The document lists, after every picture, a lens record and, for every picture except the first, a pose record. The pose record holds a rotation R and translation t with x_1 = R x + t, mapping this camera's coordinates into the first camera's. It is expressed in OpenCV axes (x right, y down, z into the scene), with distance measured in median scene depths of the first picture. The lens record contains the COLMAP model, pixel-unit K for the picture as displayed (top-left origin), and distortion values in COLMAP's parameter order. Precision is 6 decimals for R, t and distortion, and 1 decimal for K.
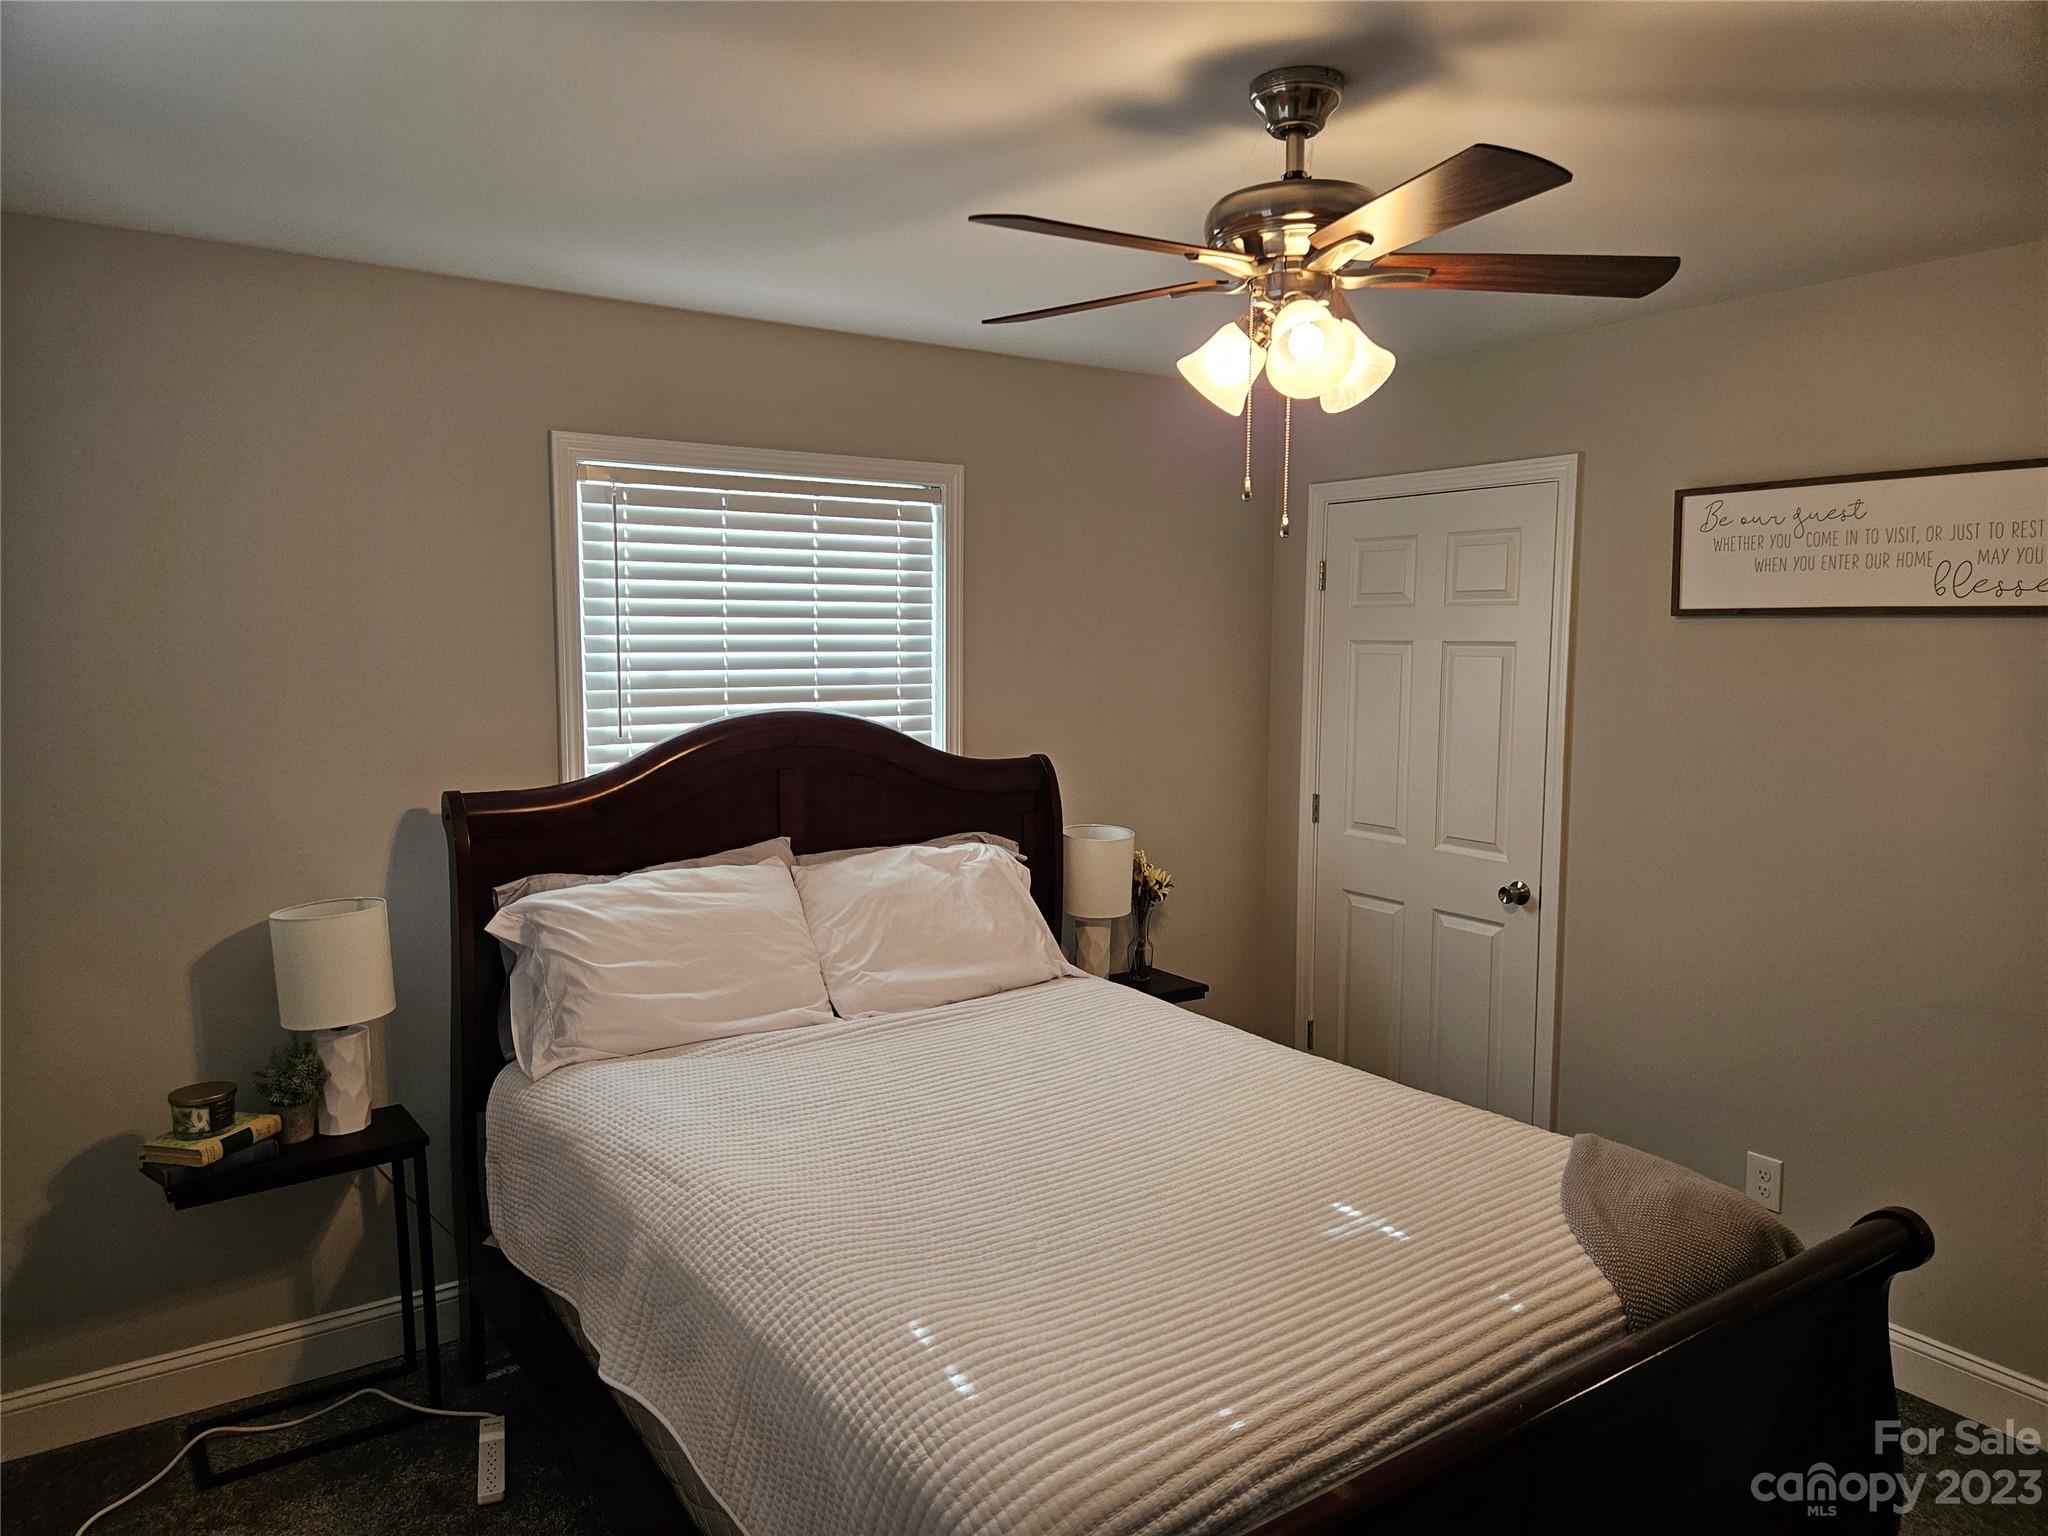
lens RADIAL K [[1368.2, 0, 962.9], [0, 1368.2, 765.9], [0, 0, 1]] dist [0.001749, -0.001955]
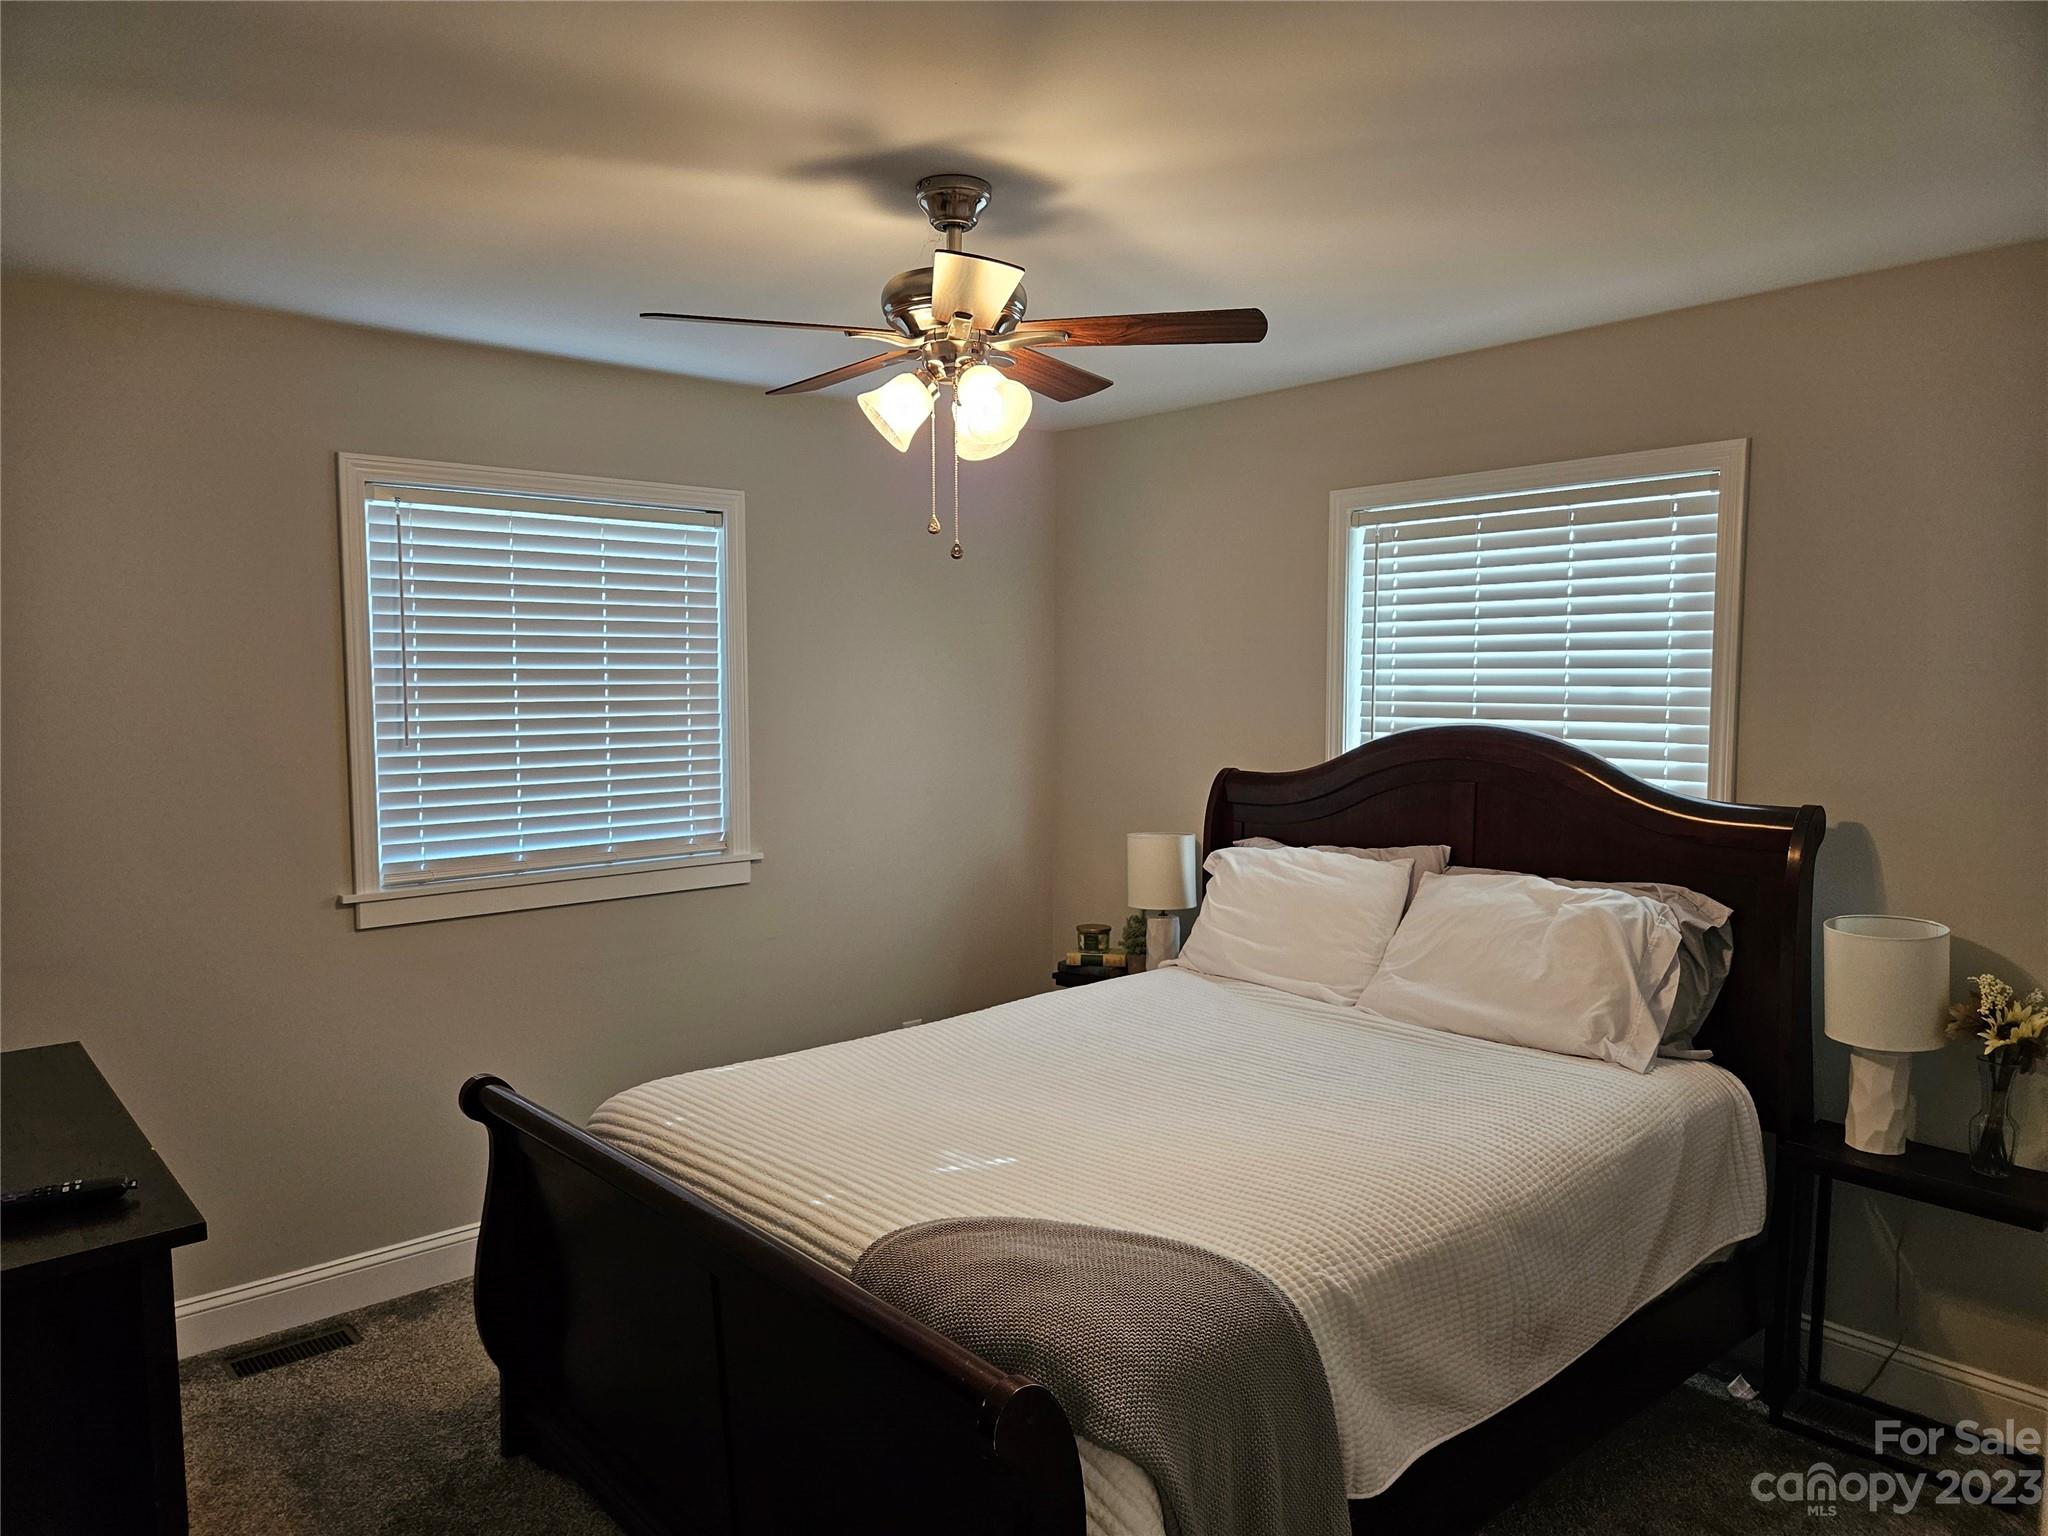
lens RADIAL K [[1340.3, 0, 982.0], [0, 1340.3, 771.0], [0, 0, 1]] dist [0.142402, -0.000757]
pose [[0.135588, 0.080505, -0.987489, 0.851029], [-0.085549, 0.993922, 0.069283, -0.047275], [0.987065, 0.075085, 0.141651, 0.499636]]
